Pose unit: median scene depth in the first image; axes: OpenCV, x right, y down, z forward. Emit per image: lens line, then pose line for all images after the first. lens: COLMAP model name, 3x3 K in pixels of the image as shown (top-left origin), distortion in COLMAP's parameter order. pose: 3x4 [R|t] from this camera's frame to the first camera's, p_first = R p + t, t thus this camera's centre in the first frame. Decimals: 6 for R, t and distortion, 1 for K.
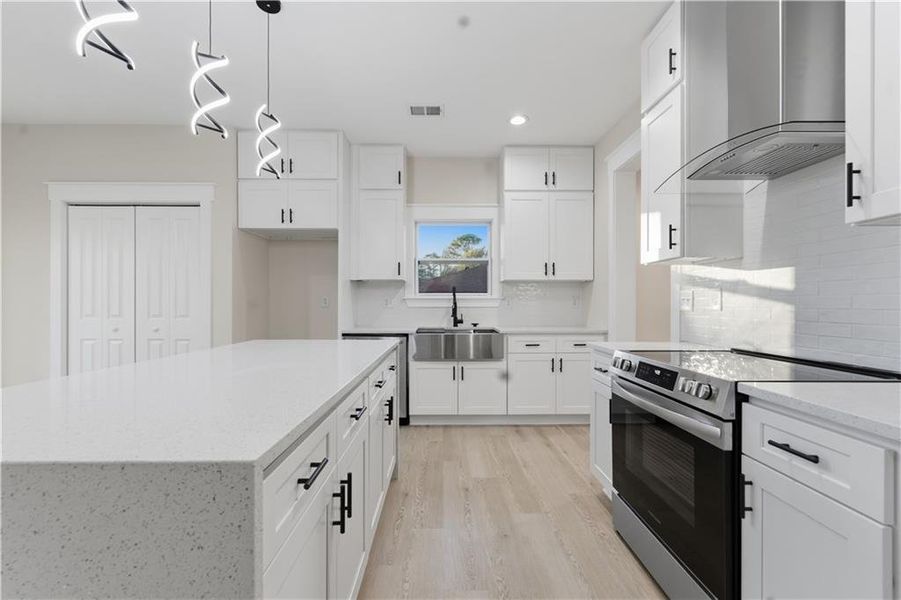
lens RADIAL K [[368.3, 0, 448.9], [0, 368.3, 300.4], [0, 0, 1]] dist [0.001242, 0.000941]
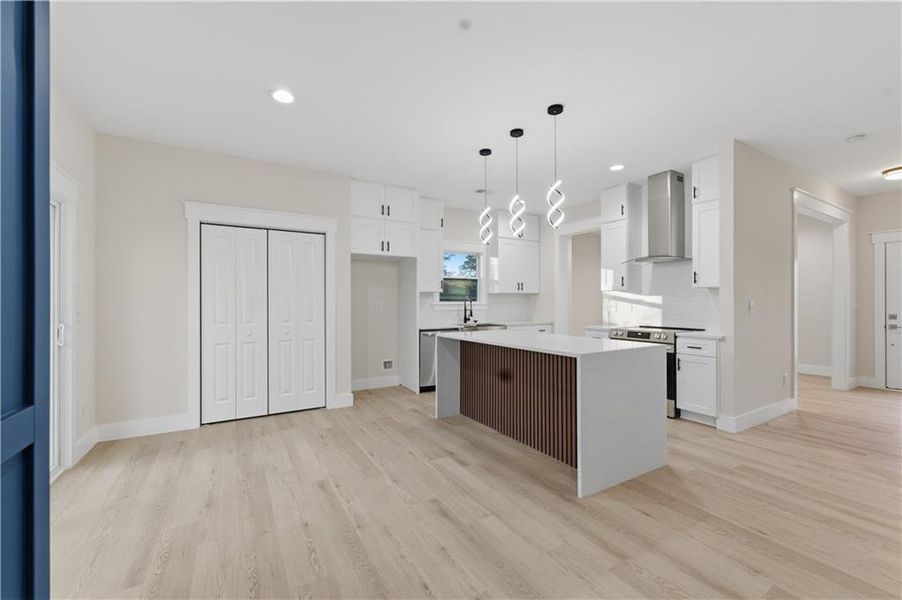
lens RADIAL K [[368.7, 0, 447.3], [0, 368.7, 301.4], [0, 0, 1]] dist [0.001242, 0.000941]
pose [[0.868321, -0.003148, 0.495992, -0.924577], [0.000202, 0.999982, 0.005992, -0.031586], [-0.496002, -0.005103, 0.868306, -0.314981]]
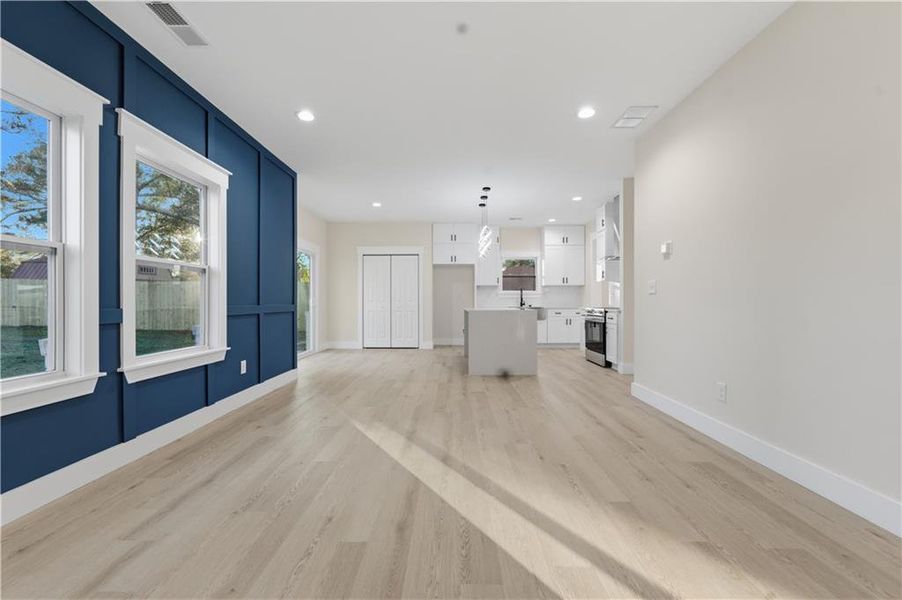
lens RADIAL K [[368.7, 0, 451.6], [0, 368.7, 295.8], [0, 0, 1]] dist [0.001242, 0.000941]
pose [[0.999876, -0.002342, -0.015601, -0.415922], [0.002270, 0.999987, -0.004622, 0.018714], [0.015611, 0.004586, 0.999868, -1.364178]]
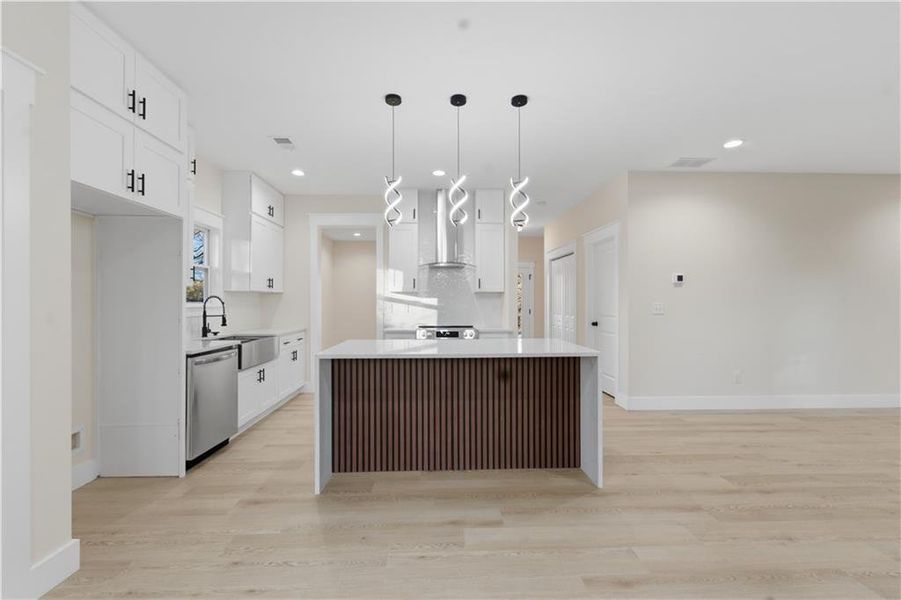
lens RADIAL K [[368.3, 0, 444.9], [0, 368.3, 301.6], [0, 0, 1]] dist [0.001242, 0.000941]
pose [[-0.020971, 0.003316, 0.999775, -1.089347], [-0.005334, 0.999980, -0.003429, -0.024517], [-0.999766, -0.005405, -0.020953, 0.480737]]
